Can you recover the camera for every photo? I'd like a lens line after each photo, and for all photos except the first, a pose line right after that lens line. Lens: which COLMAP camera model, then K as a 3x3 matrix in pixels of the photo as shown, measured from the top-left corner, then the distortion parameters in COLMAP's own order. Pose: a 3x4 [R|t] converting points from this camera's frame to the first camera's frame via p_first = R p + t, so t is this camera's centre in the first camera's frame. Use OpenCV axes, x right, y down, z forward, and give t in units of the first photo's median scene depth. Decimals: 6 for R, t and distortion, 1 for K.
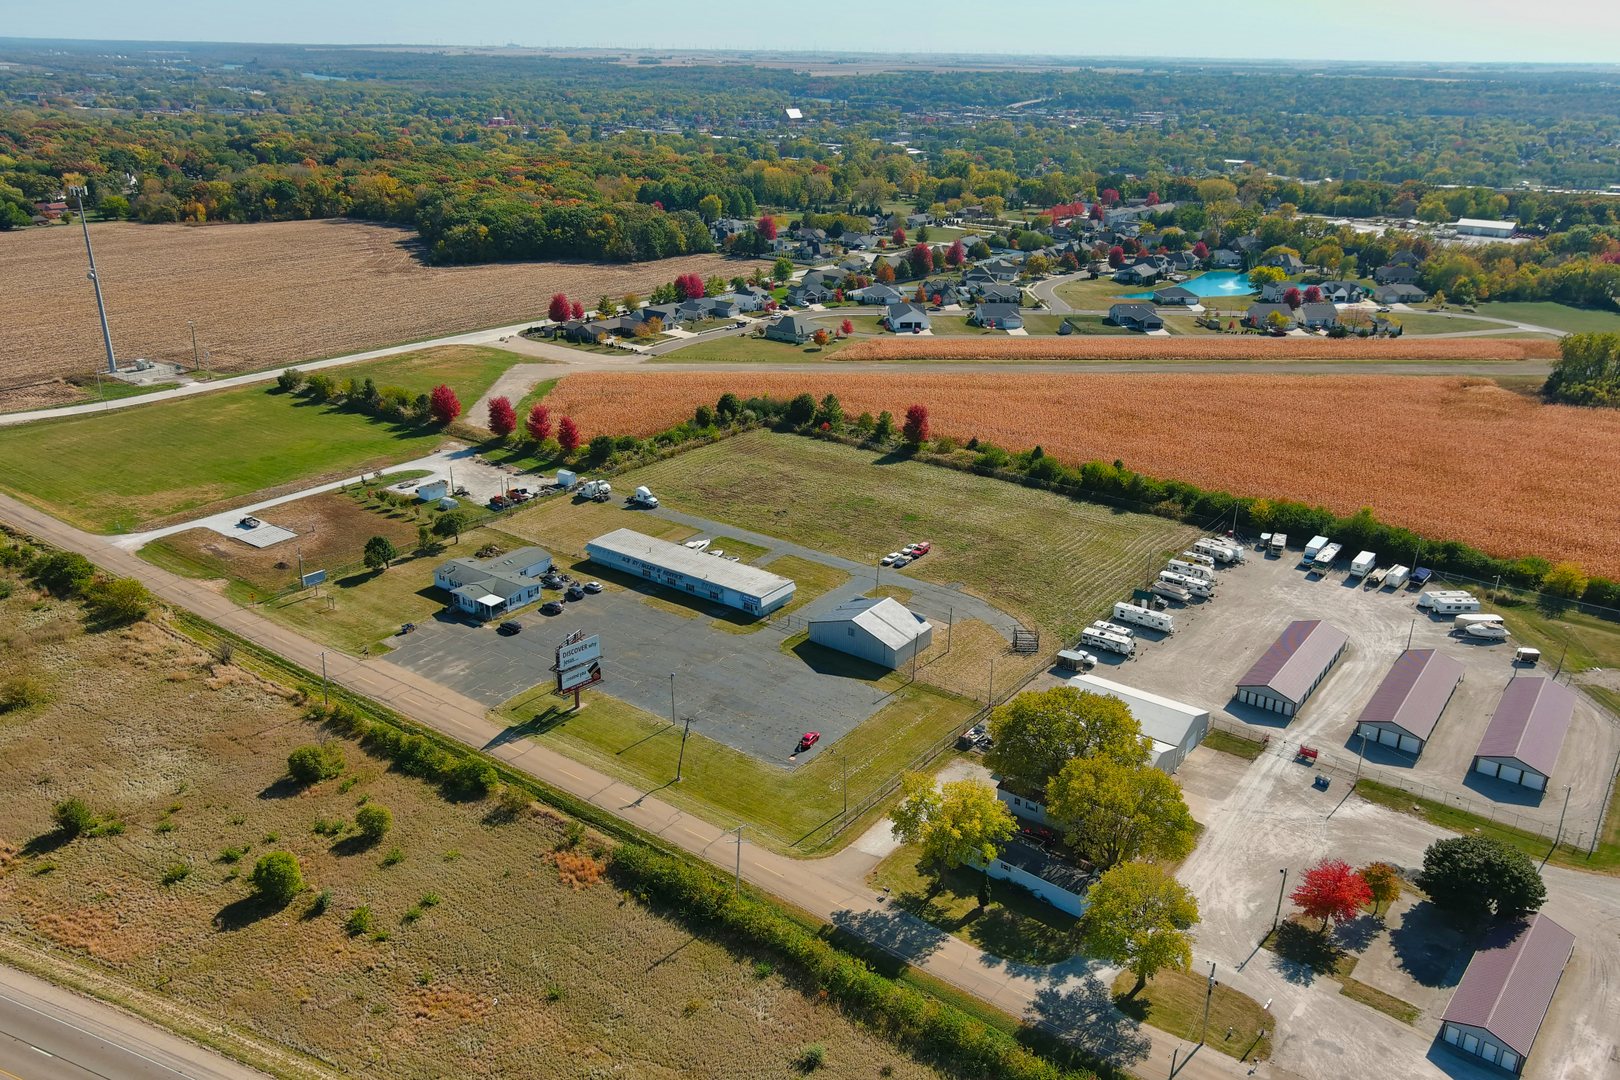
lens RADIAL K [[1274.3, 0, 810.0], [0, 1274.3, 490.5], [0, 0, 1]] dist [0.034046, -0.037776]
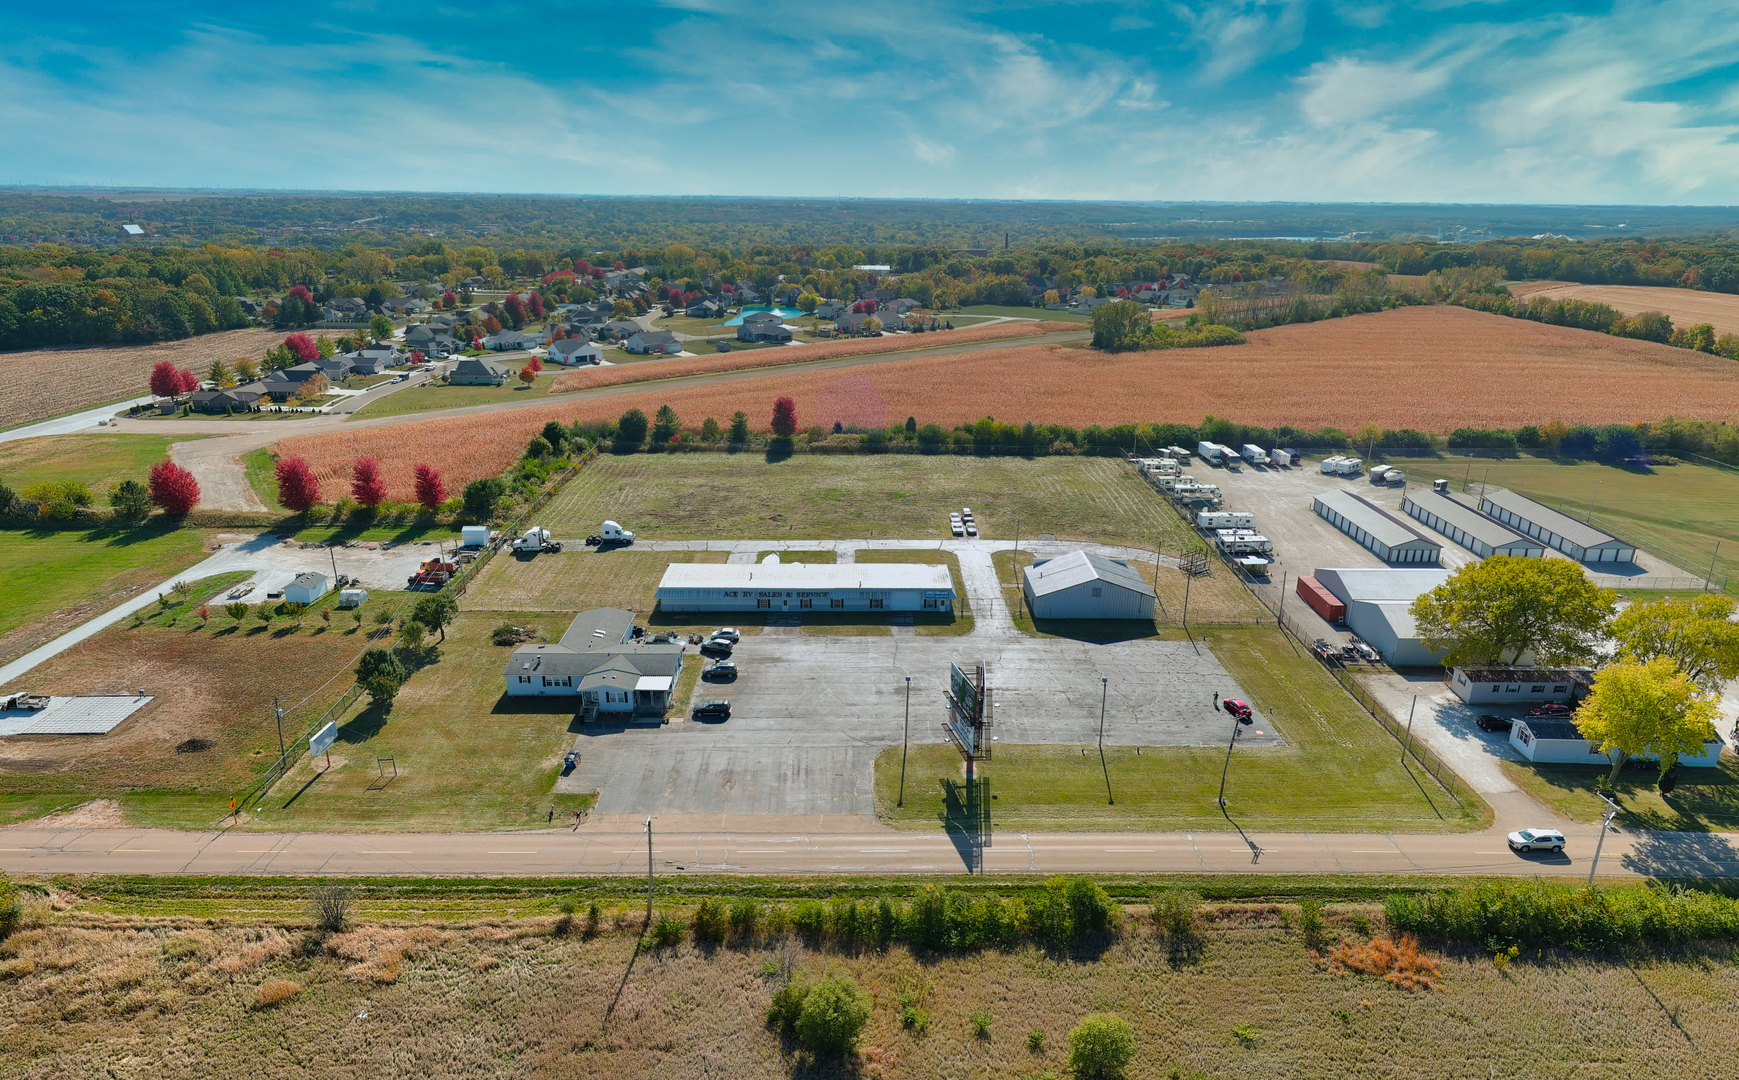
lens RADIAL K [[993.7, 0, 877.2], [0, 993.7, 540.4], [0, 0, 1]] dist [0.000790, 0.001260]
pose [[0.794699, -0.206856, 0.570670, -0.353484], [0.200993, 0.976781, 0.074166, -0.002931], [-0.572761, 0.055761, 0.817824, 0.399207]]
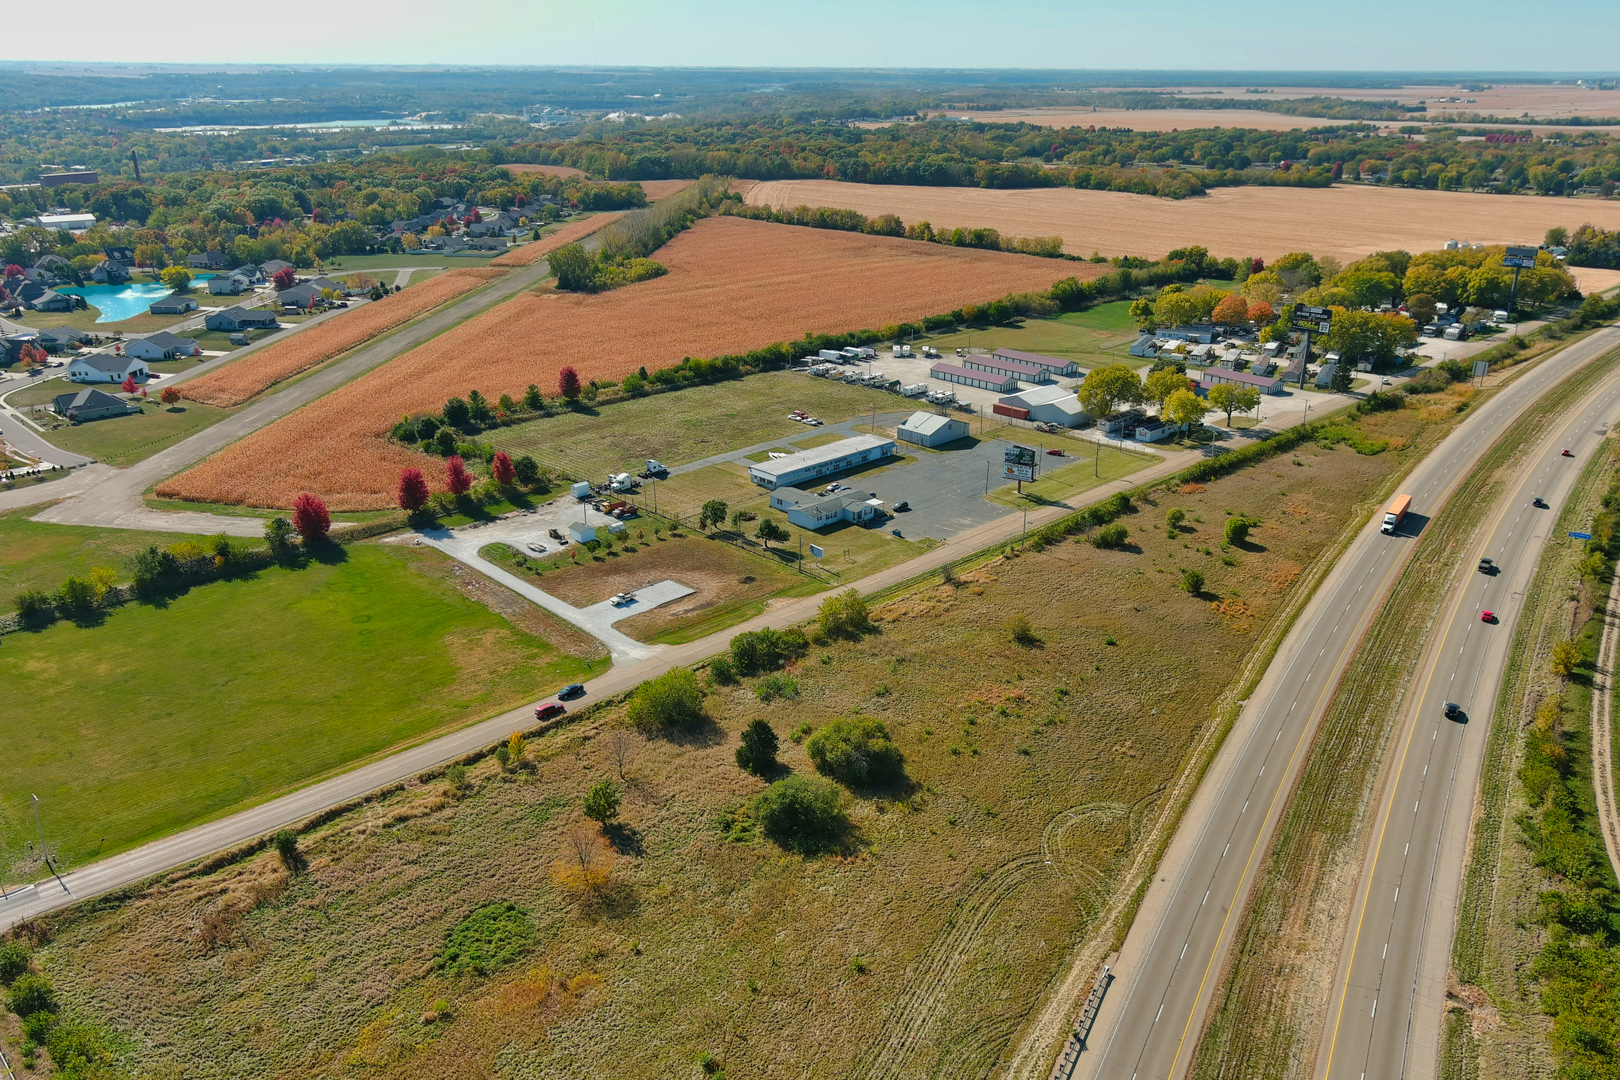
lens RADIAL K [[1274.3, 0, 810.0], [0, 1274.3, 490.5], [0, 0, 1]] dist [0.034046, -0.037776]
pose [[0.158358, -0.328175, 0.931249, -1.187539], [0.321354, 0.908930, 0.265664, -0.236858], [-0.933624, 0.257190, 0.249396, 0.587584]]
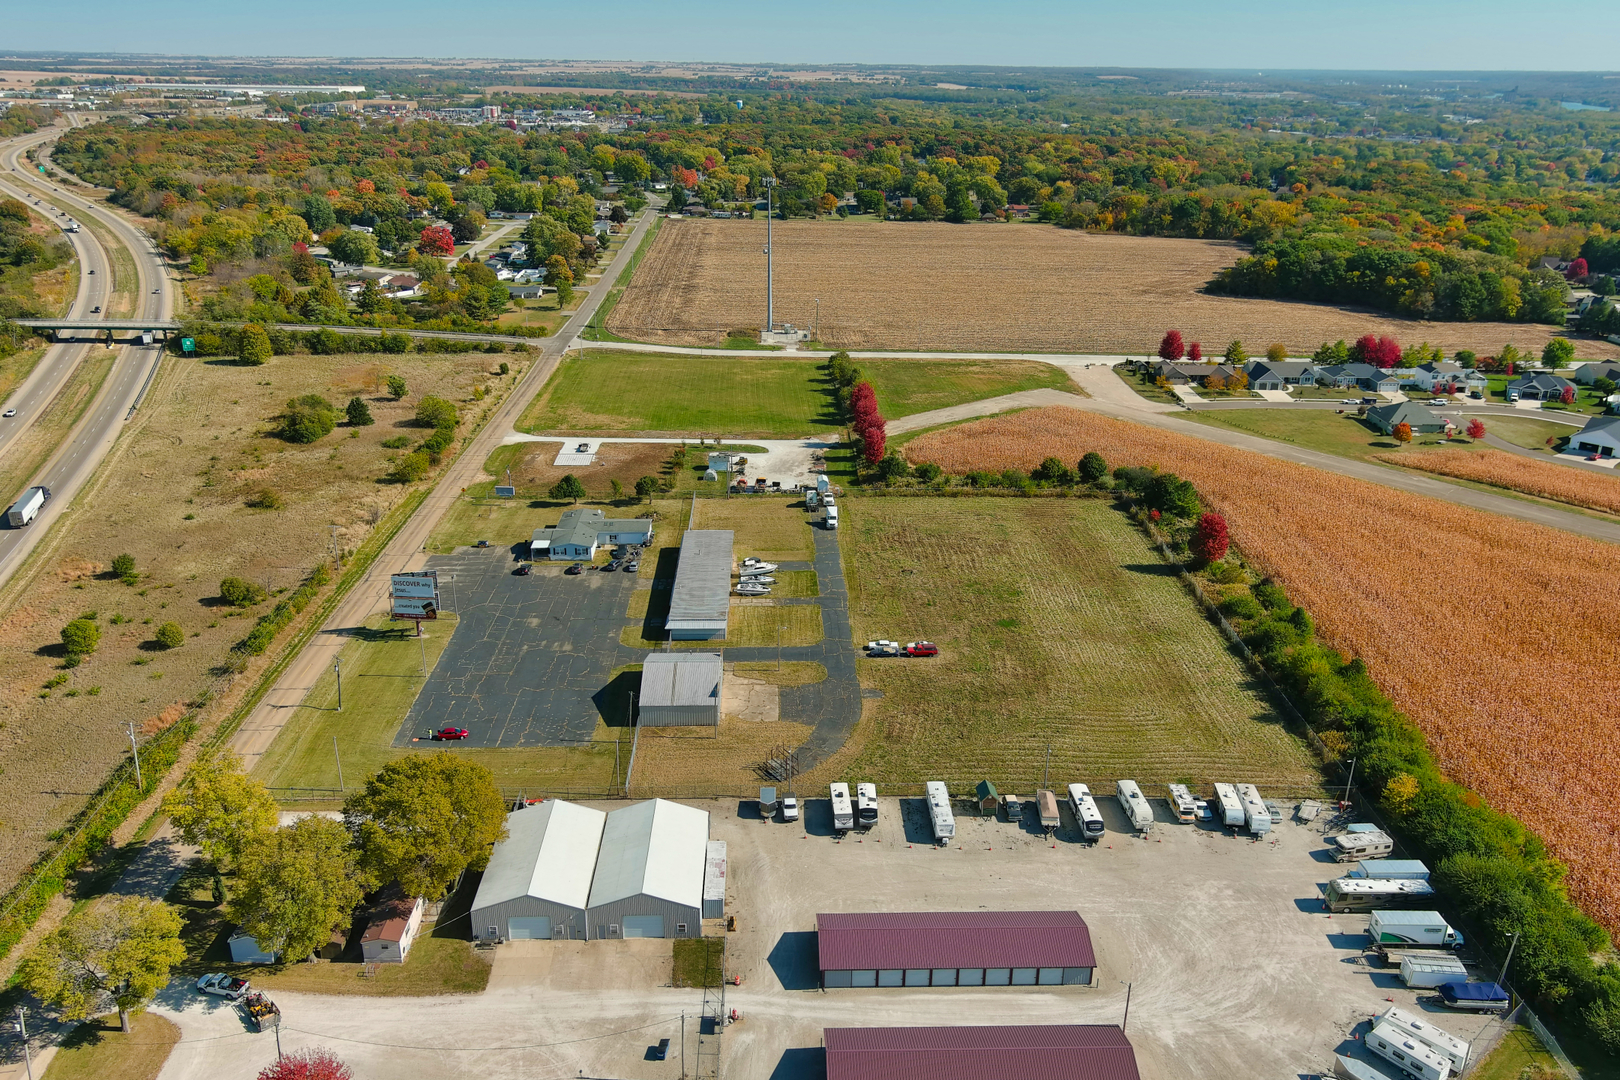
lens RADIAL K [[1274.3, 0, 810.0], [0, 1274.3, 490.5], [0, 0, 1]] dist [0.034046, -0.037776]
pose [[0.615318, 0.245726, -0.749001, 0.582918], [-0.261165, 0.960057, 0.100416, -0.108015], [0.743759, 0.133825, 0.654915, 0.349034]]
